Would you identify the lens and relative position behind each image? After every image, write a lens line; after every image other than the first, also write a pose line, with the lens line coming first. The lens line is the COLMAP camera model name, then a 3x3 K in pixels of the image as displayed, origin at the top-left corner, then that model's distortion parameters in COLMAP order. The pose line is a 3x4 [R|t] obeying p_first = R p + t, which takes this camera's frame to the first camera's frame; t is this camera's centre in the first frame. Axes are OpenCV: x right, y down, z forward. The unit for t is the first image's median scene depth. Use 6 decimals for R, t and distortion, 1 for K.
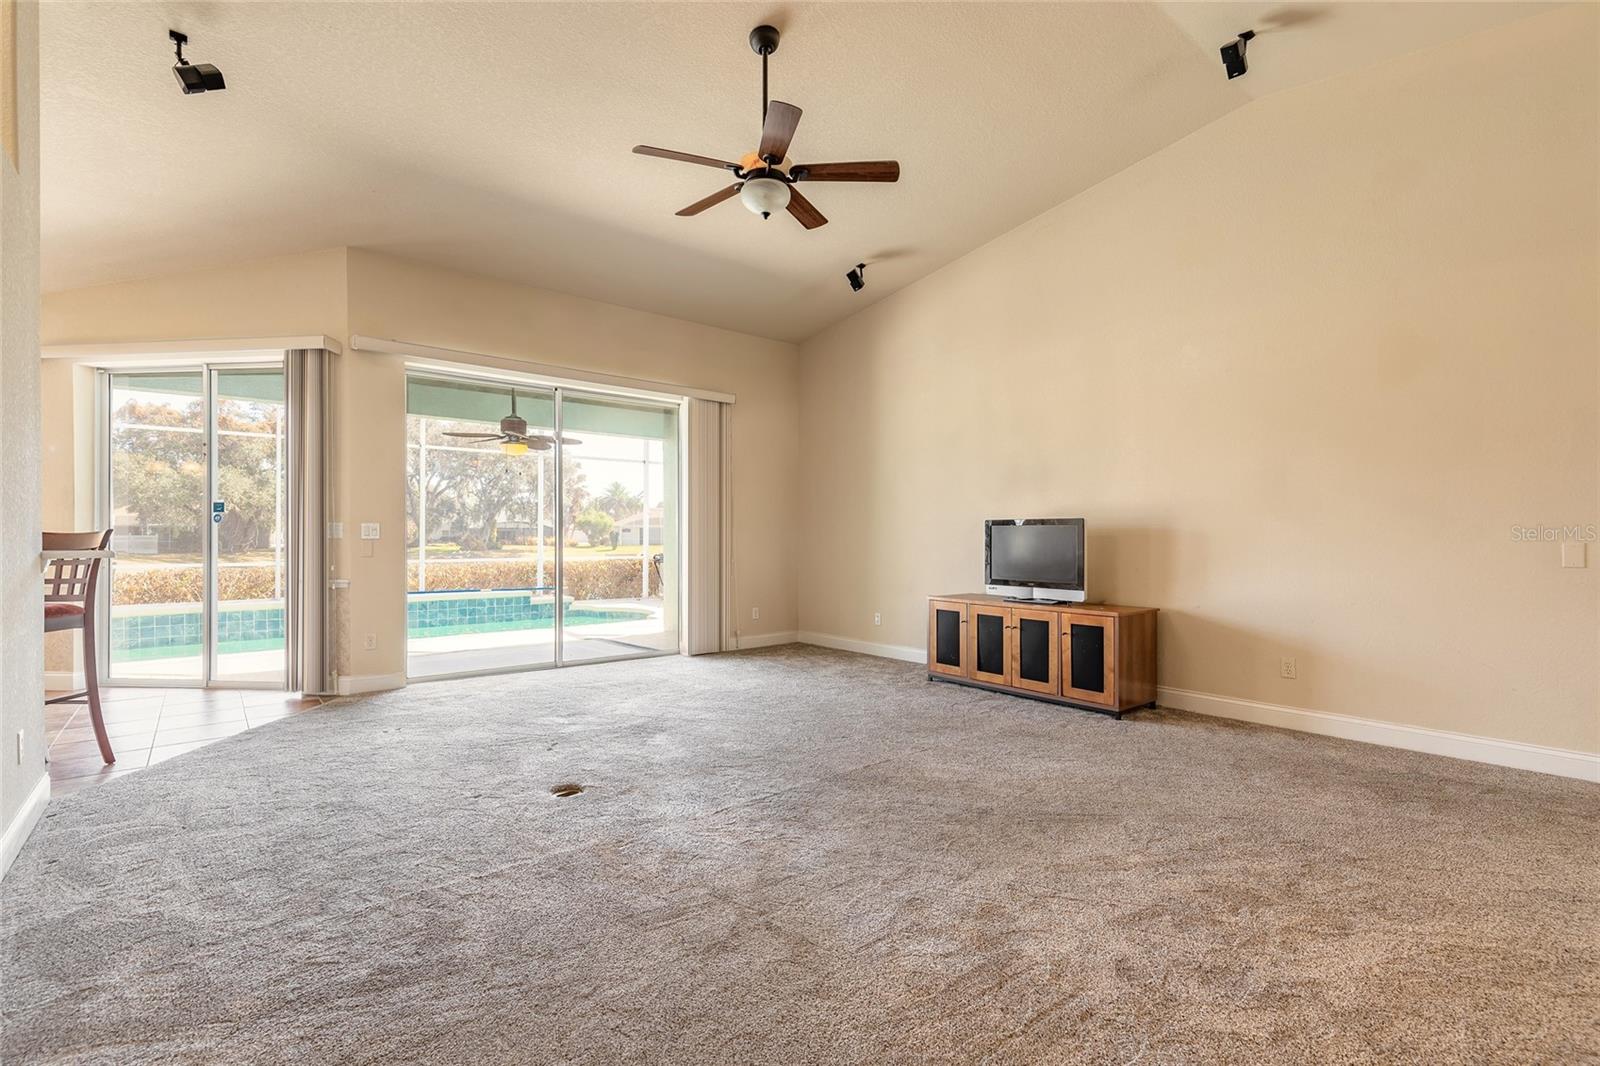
lens RADIAL K [[719.8, 0, 792.3], [0, 719.8, 553.9], [0, 0, 1]] dist [0.010483, -0.001905]
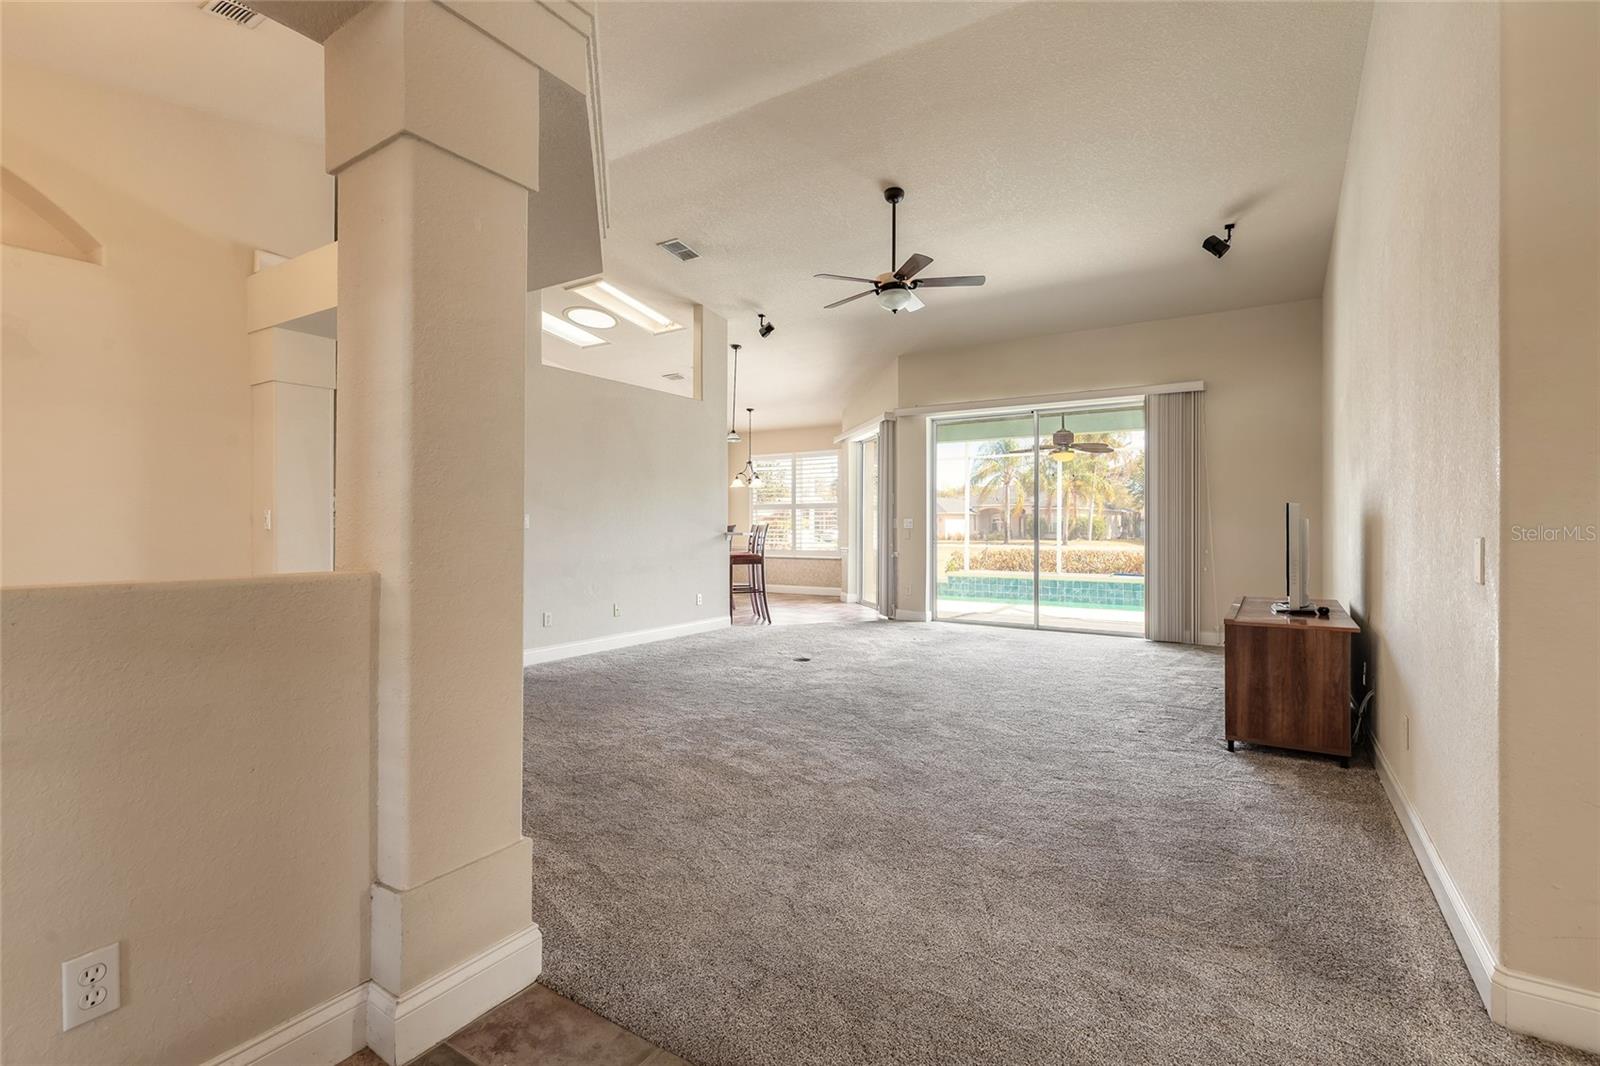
lens RADIAL K [[719.8, 0, 807.0], [0, 719.8, 523.4], [0, 0, 1]] dist [0.010483, -0.001905]
pose [[0.320076, -0.005189, -0.947378, 0.307030], [-0.022838, 0.999652, -0.013191, -0.001378], [0.947117, 0.025859, 0.319846, 0.086450]]
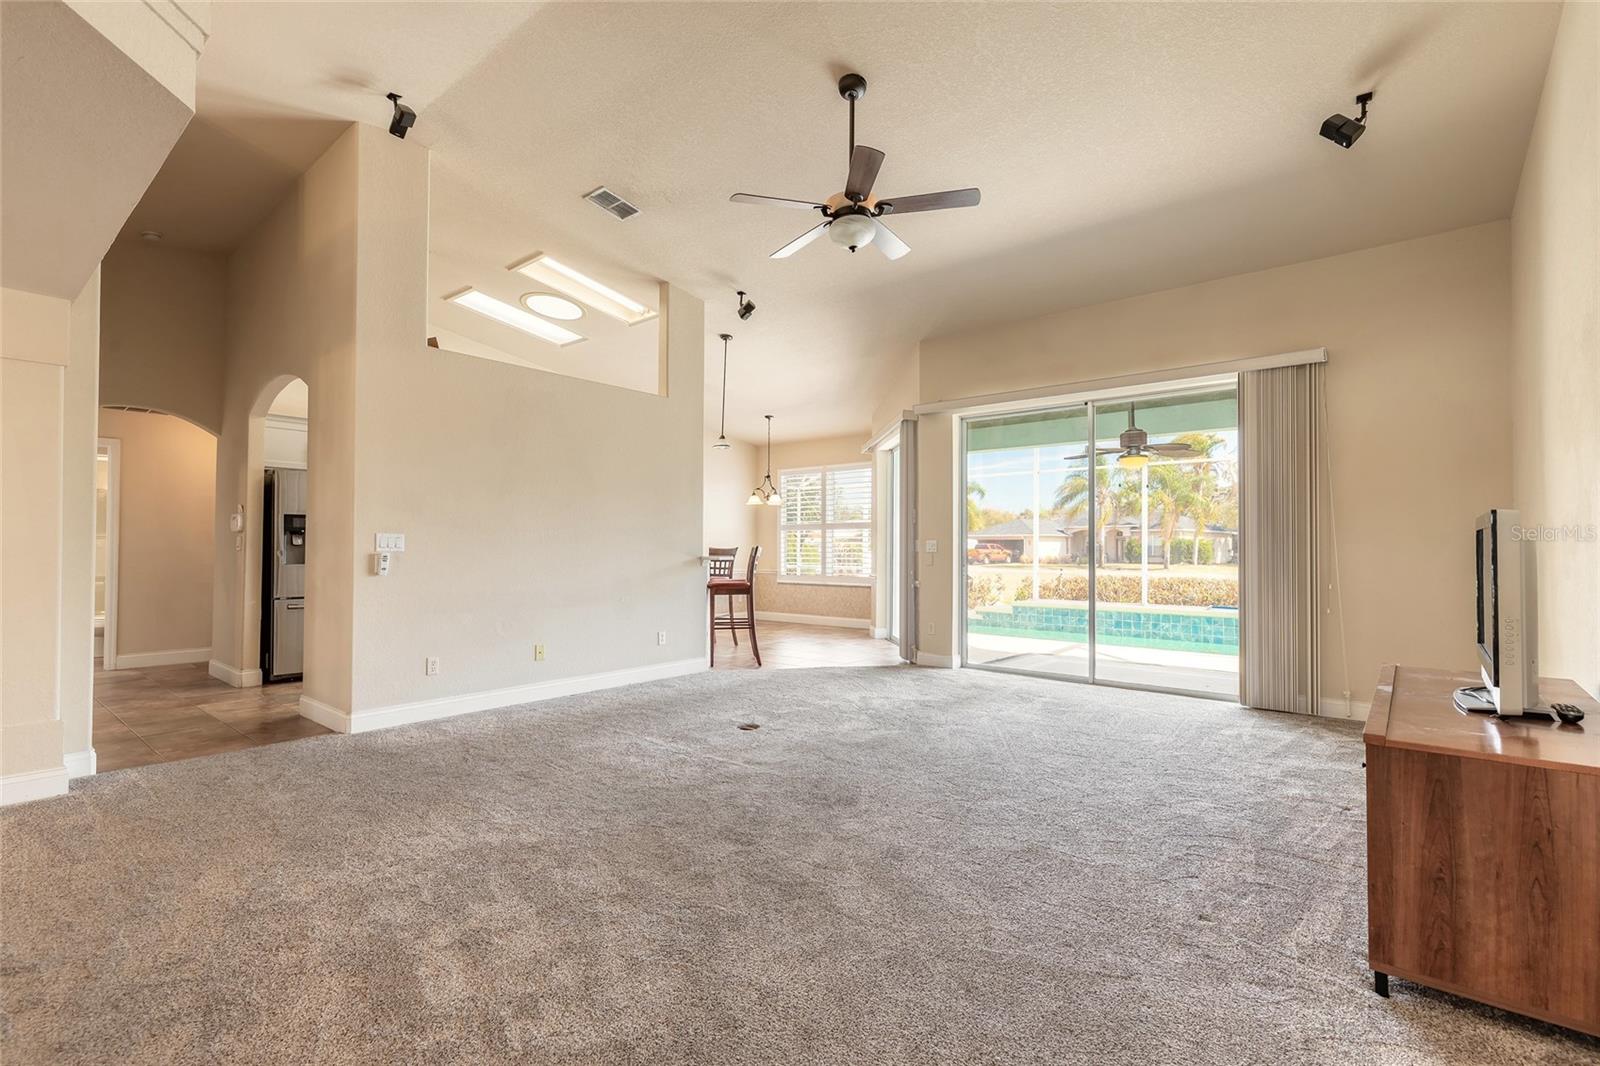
lens RADIAL K [[719.8, 0, 804.7], [0, 719.8, 536.0], [0, 0, 1]] dist [0.010483, -0.001905]
pose [[0.199326, -0.017604, -0.979775, 0.230334], [-0.026190, 0.999386, -0.023285, -0.004217], [0.979583, 0.030301, 0.198742, 0.171926]]
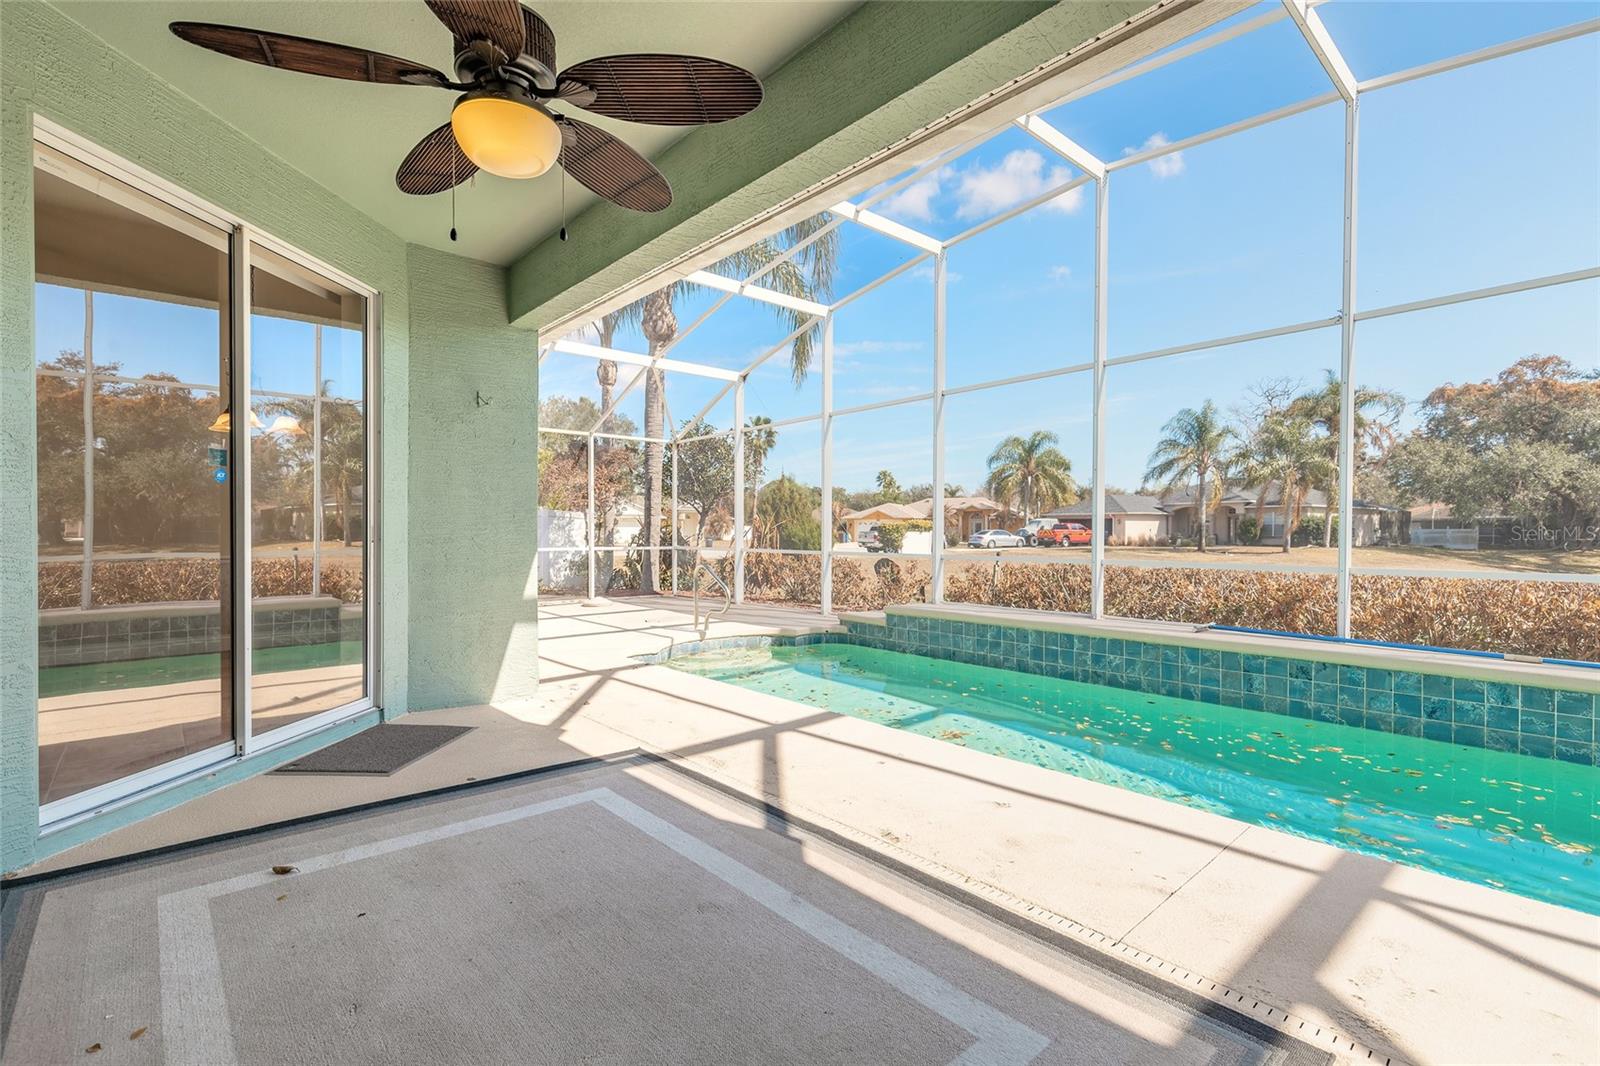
lens RADIAL K [[719.8, 0, 803.4], [0, 719.8, 536.6], [0, 0, 1]] dist [0.010483, -0.001905]
pose [[0.050848, 0.006492, -0.998685, -0.060481], [-0.023915, 0.999700, 0.005281, -0.004251], [0.998420, 0.023615, 0.050988, 0.516760]]
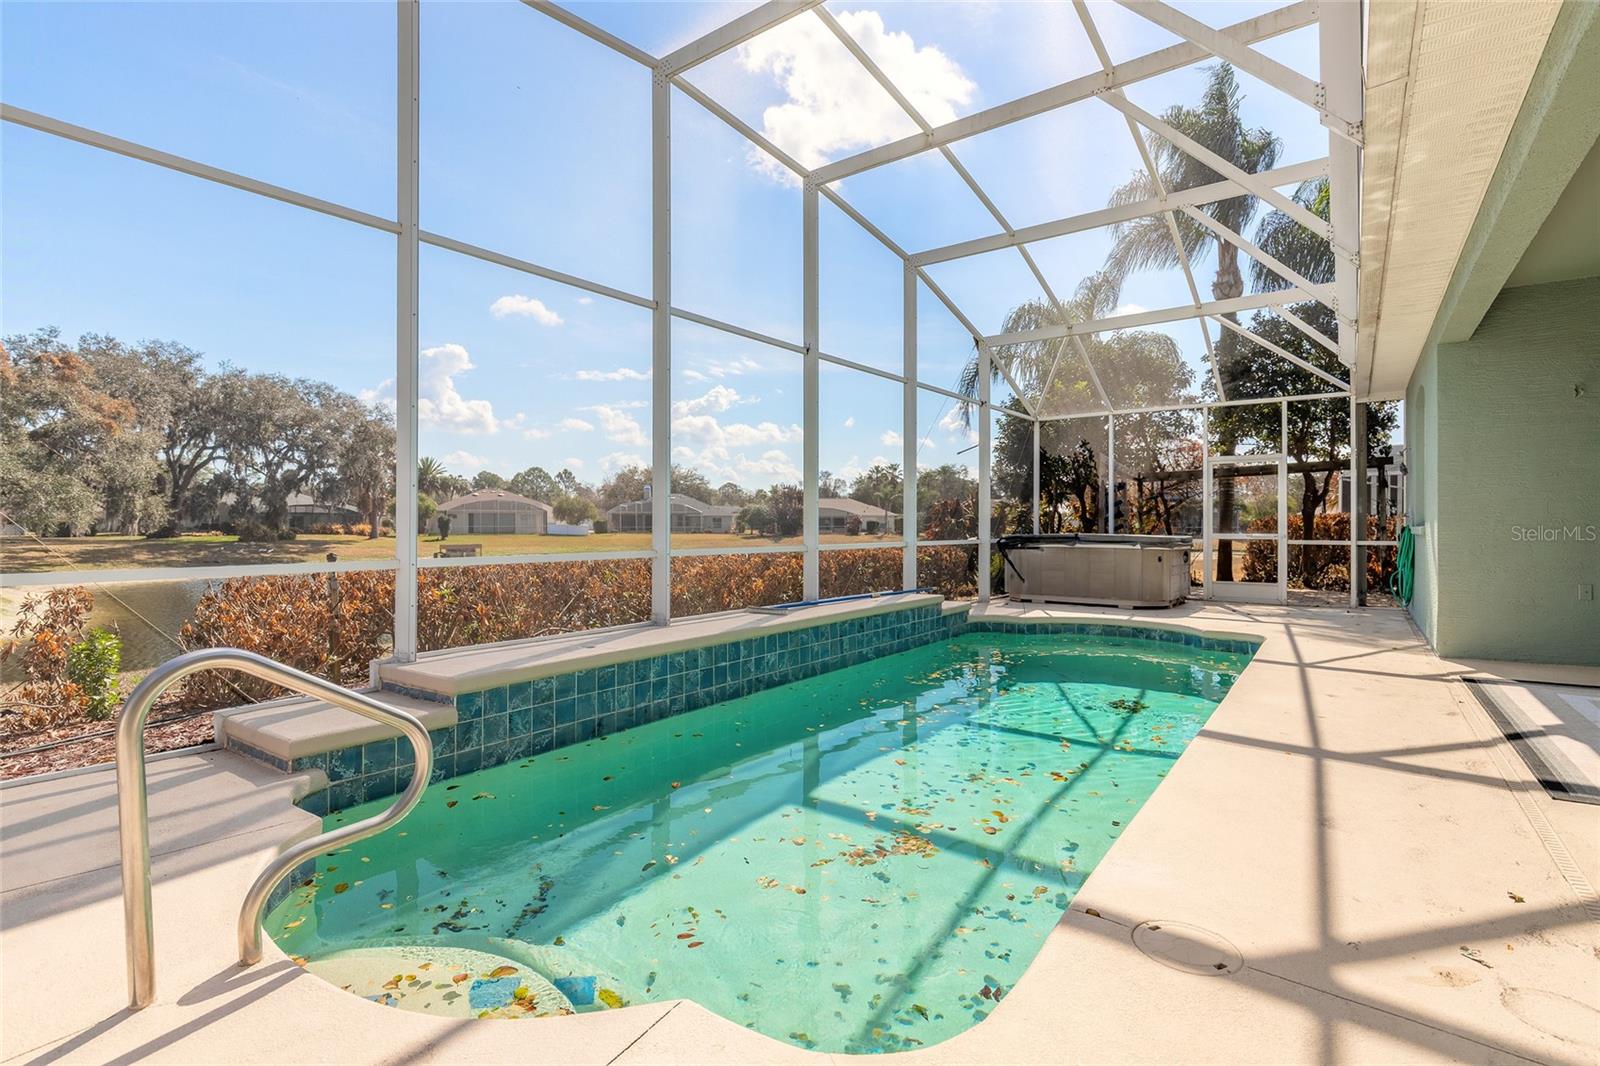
lens RADIAL K [[766.0, 0, 793.0], [0, 766.0, 520.7], [0, 0, 1]] dist [0.001267, -0.000906]
pose [[0.966663, 0.000819, 0.256051, -0.558852], [0.006786, 0.999562, -0.028813, 0.004810], [-0.255962, 0.029590, 0.966234, 0.328103]]
